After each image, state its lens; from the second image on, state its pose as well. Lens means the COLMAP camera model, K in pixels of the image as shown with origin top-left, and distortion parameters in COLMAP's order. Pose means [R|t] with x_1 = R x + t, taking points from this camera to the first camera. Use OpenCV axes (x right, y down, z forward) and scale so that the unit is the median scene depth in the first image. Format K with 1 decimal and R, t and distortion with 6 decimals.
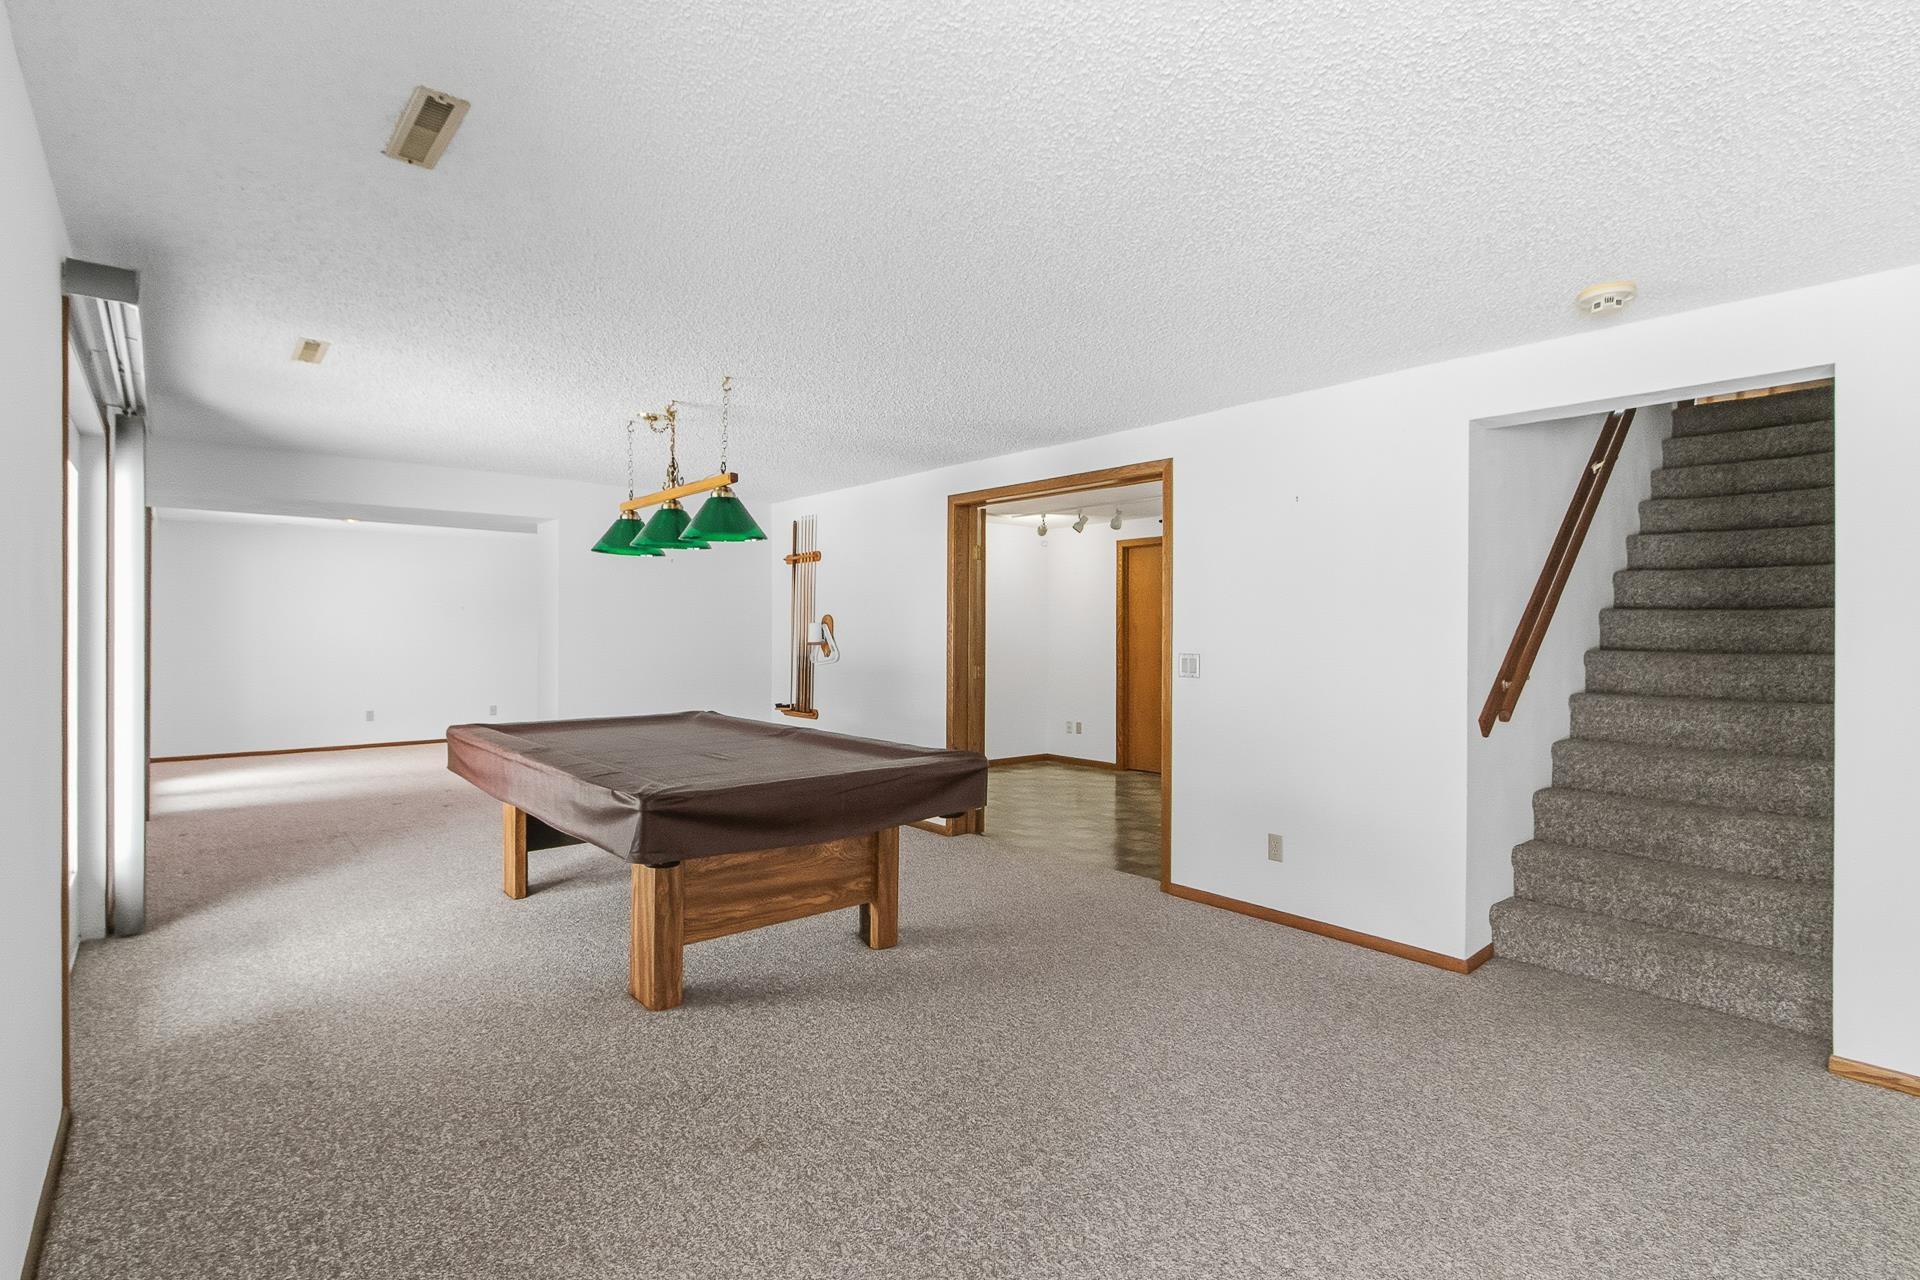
lens RADIAL K [[921.5, 0, 948.9], [0, 921.5, 638.8], [0, 0, 1]] dist [0.004627, 0.000750]
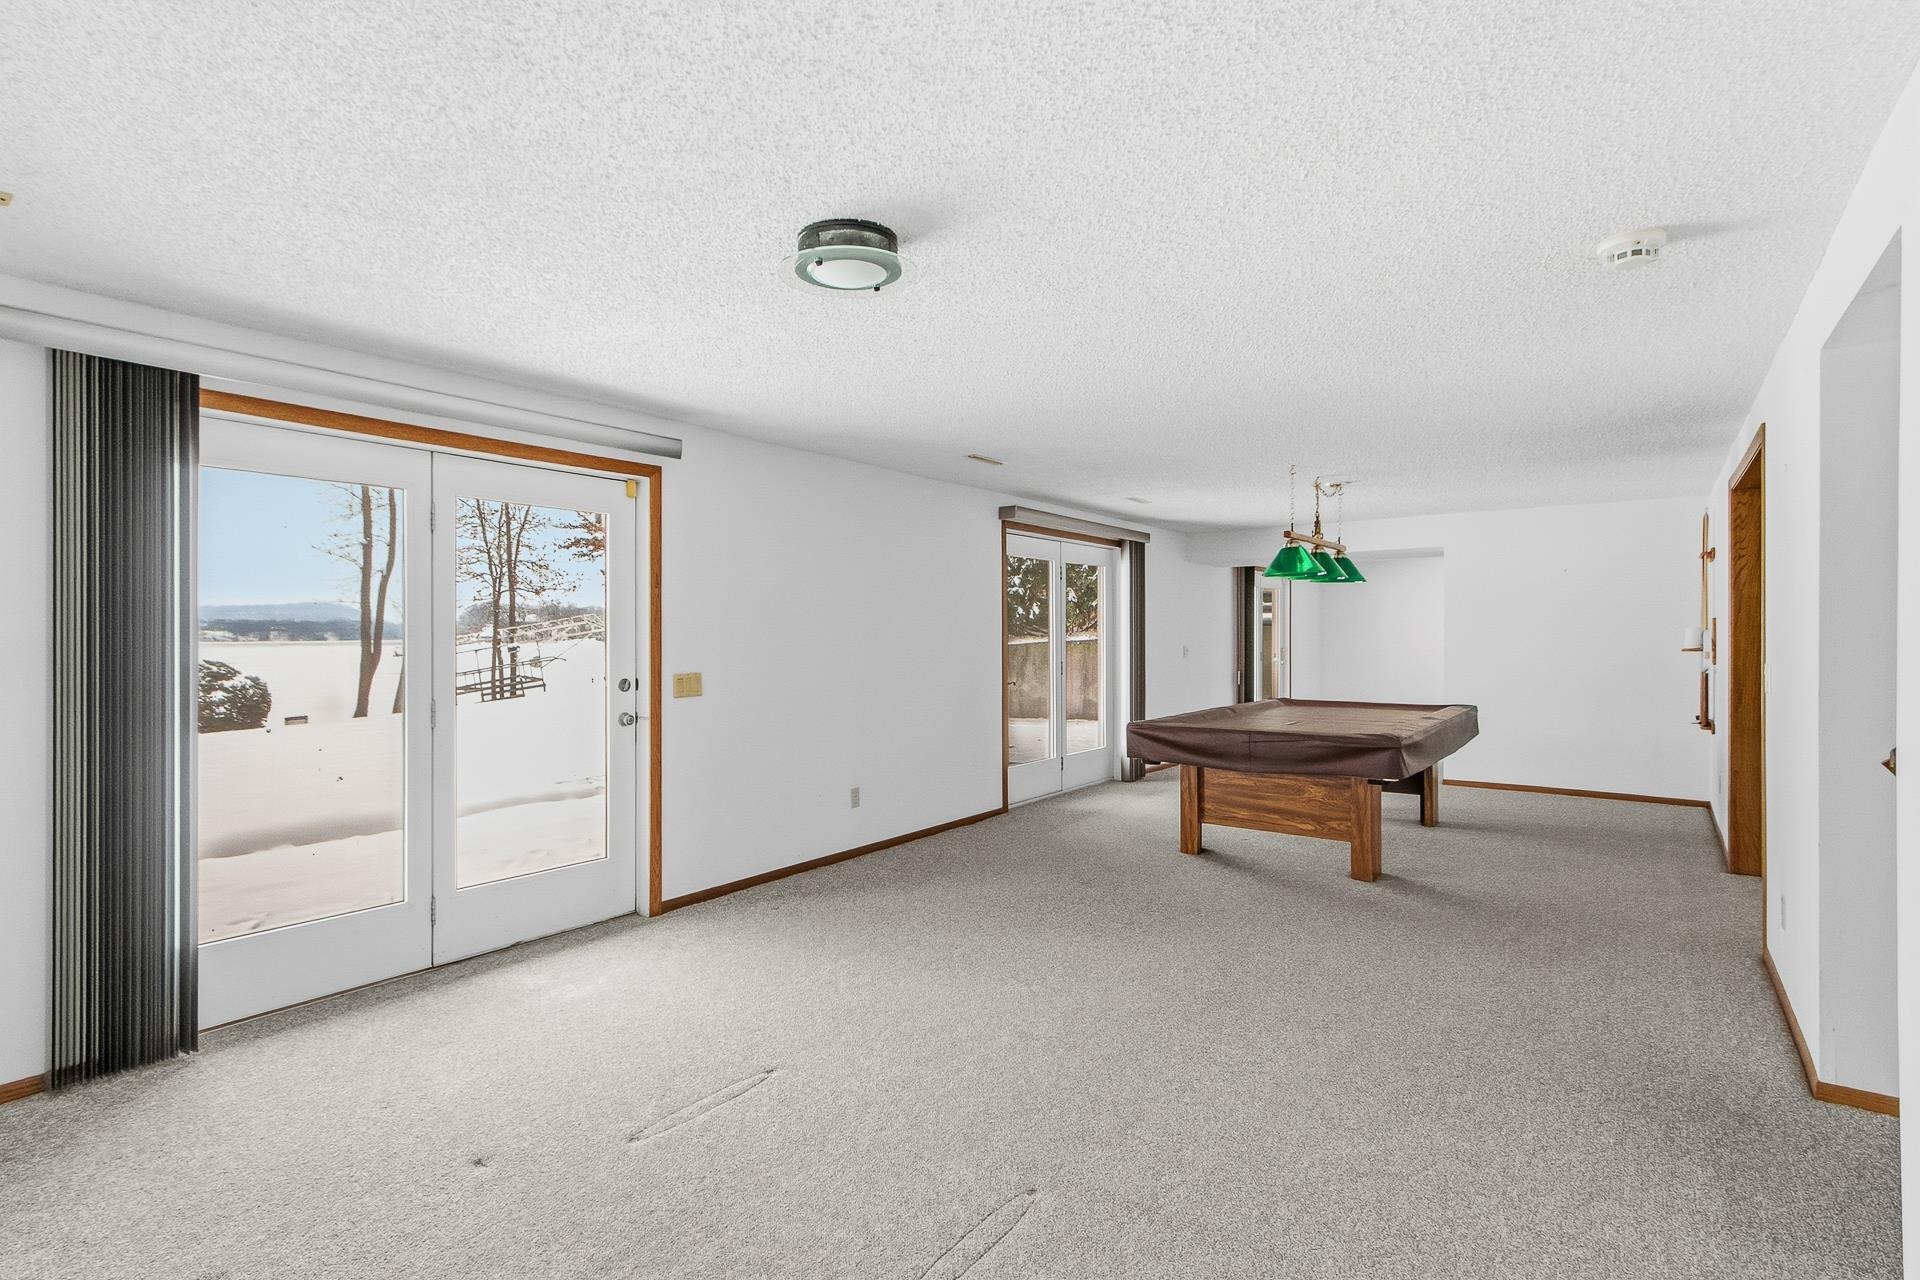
lens RADIAL K [[921.5, 0, 948.9], [0, 921.5, 638.8], [0, 0, 1]] dist [0.004627, 0.000750]
pose [[0.228400, 0.002120, -0.973565, 1.157917], [-0.002419, 0.999996, 0.001610, -0.006164], [0.973564, 0.001987, 0.228404, 0.148265]]
